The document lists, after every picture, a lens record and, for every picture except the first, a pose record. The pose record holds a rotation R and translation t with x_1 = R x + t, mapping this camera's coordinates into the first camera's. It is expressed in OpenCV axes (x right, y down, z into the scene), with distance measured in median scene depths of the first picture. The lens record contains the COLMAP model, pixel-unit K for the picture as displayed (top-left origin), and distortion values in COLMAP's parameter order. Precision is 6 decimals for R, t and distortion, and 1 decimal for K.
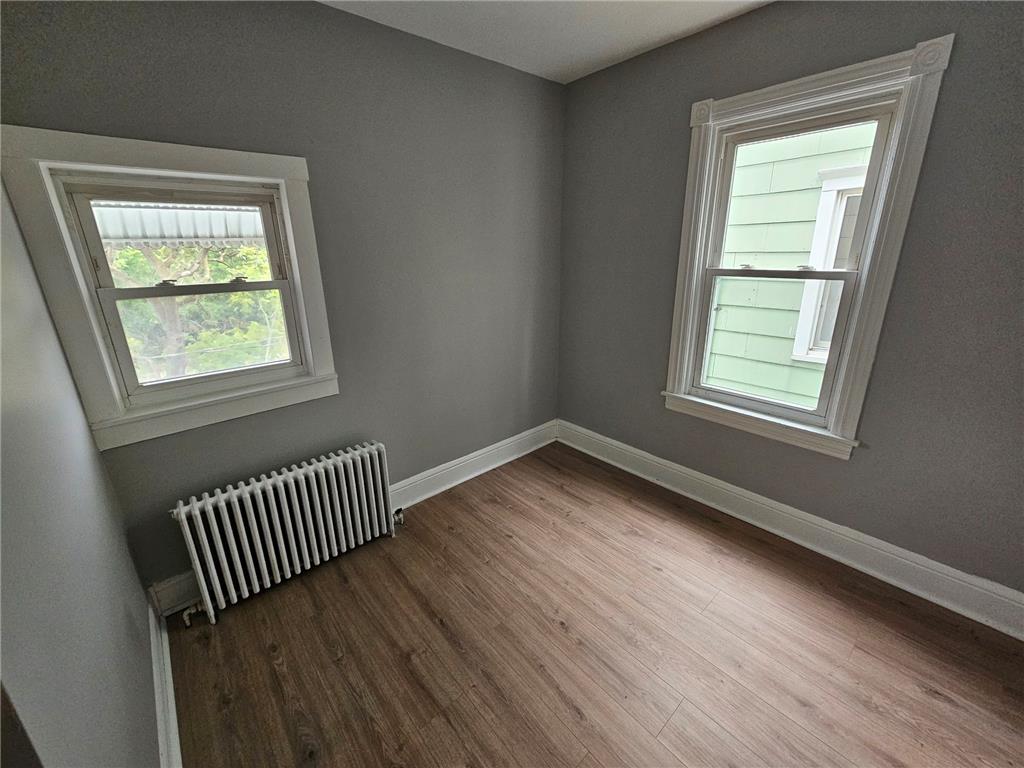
lens RADIAL K [[418.5, 0, 510.2], [0, 418.5, 381.1], [0, 0, 1]] dist [0.001421, -0.000548]
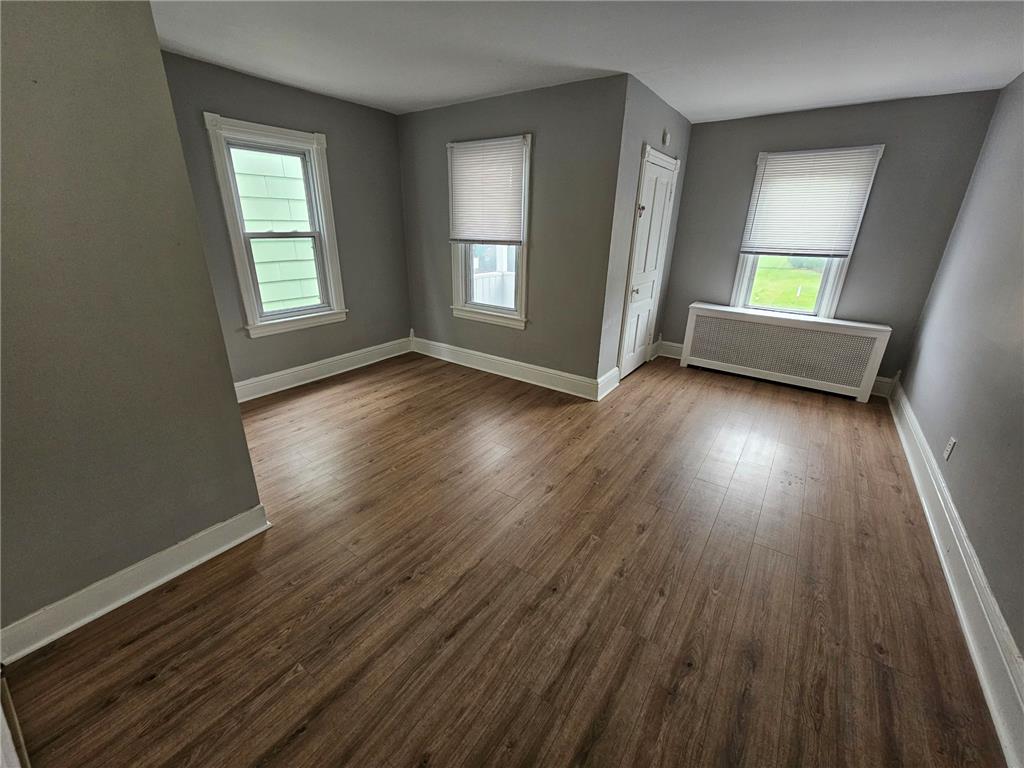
lens RADIAL K [[418.5, 0, 514.8], [0, 418.5, 381.9], [0, 0, 1]] dist [0.001421, -0.000548]
pose [[-0.234514, -0.319290, 0.918181, -1.411035], [0.266961, 0.887055, 0.376651, -0.113425], [-0.934738, 0.333448, -0.122789, 0.528679]]
